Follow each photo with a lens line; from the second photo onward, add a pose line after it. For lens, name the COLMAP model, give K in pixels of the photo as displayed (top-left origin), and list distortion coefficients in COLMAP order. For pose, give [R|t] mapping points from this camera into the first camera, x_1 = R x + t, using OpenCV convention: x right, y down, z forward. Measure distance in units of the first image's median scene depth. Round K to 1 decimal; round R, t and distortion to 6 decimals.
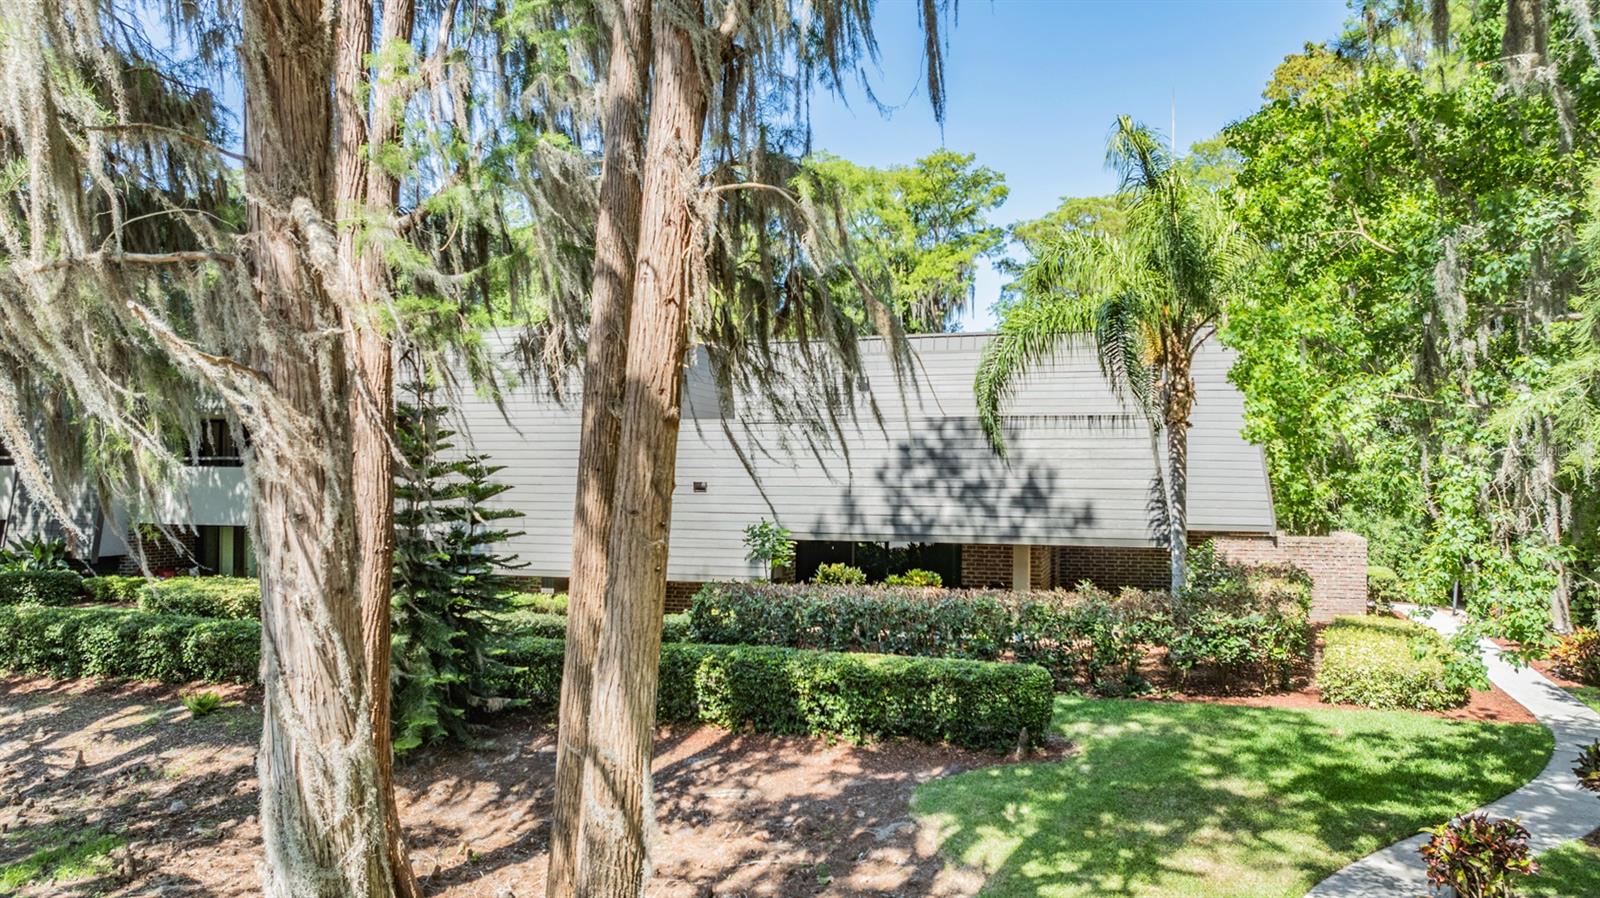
lens RADIAL K [[1118.8, 0, 802.6], [0, 1118.8, 480.4], [0, 0, 1]] dist [0.002883, 0.002102]
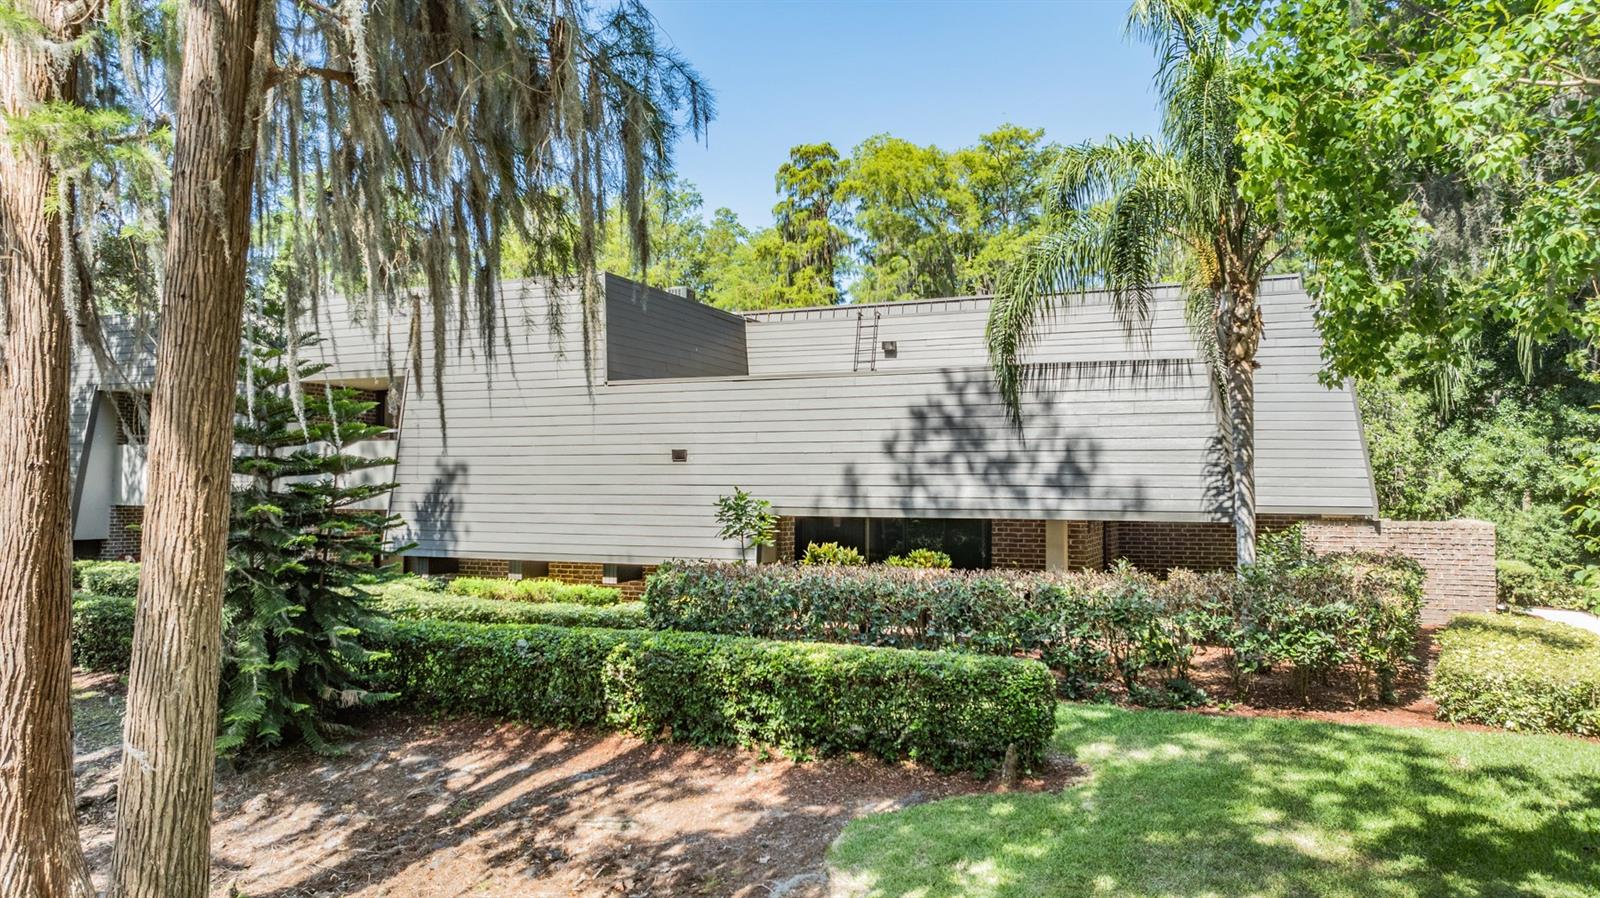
lens RADIAL K [[1100.3, 0, 800.0], [0, 1100.3, 449.0], [0, 0, 1]] dist [-0.005153, 0.001990]
pose [[0.995425, -0.001046, -0.095540, 0.099441], [-0.003253, 0.998989, -0.044827, 0.046461], [0.095491, 0.044933, 0.994416, 0.199298]]
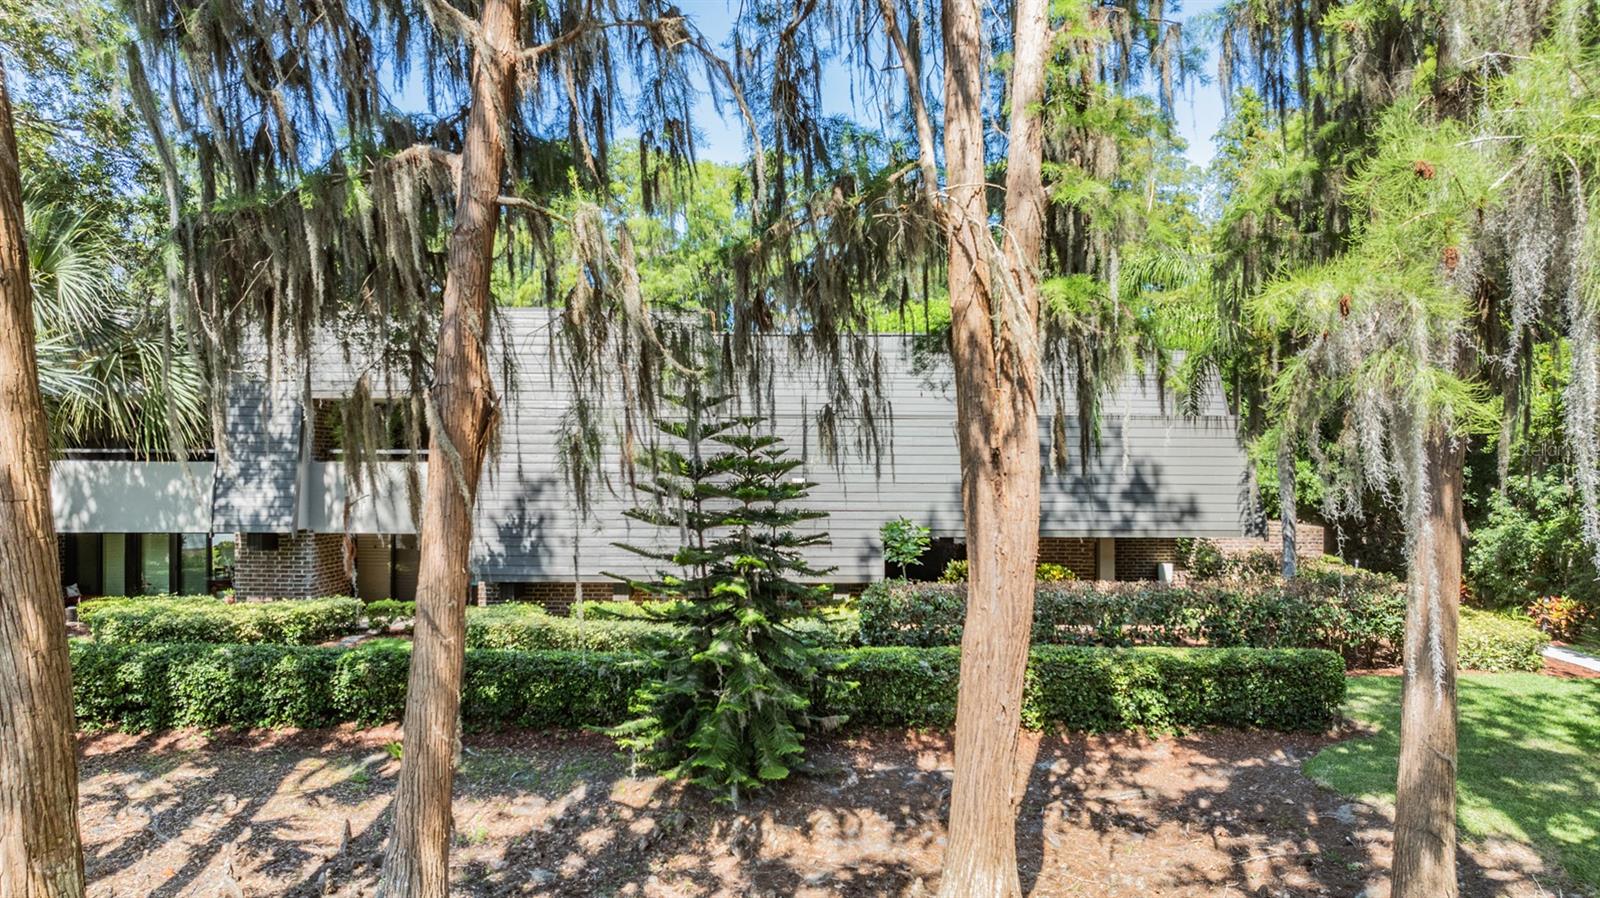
lens RADIAL K [[1123.2, 0, 796.5], [0, 1123.2, 497.3], [0, 0, 1]] dist [-0.003888, -0.000542]
pose [[0.947793, -0.008767, 0.318765, -0.486194], [0.001718, 0.999748, 0.022387, -0.003841], [-0.318881, -0.020671, 0.947569, 0.119287]]
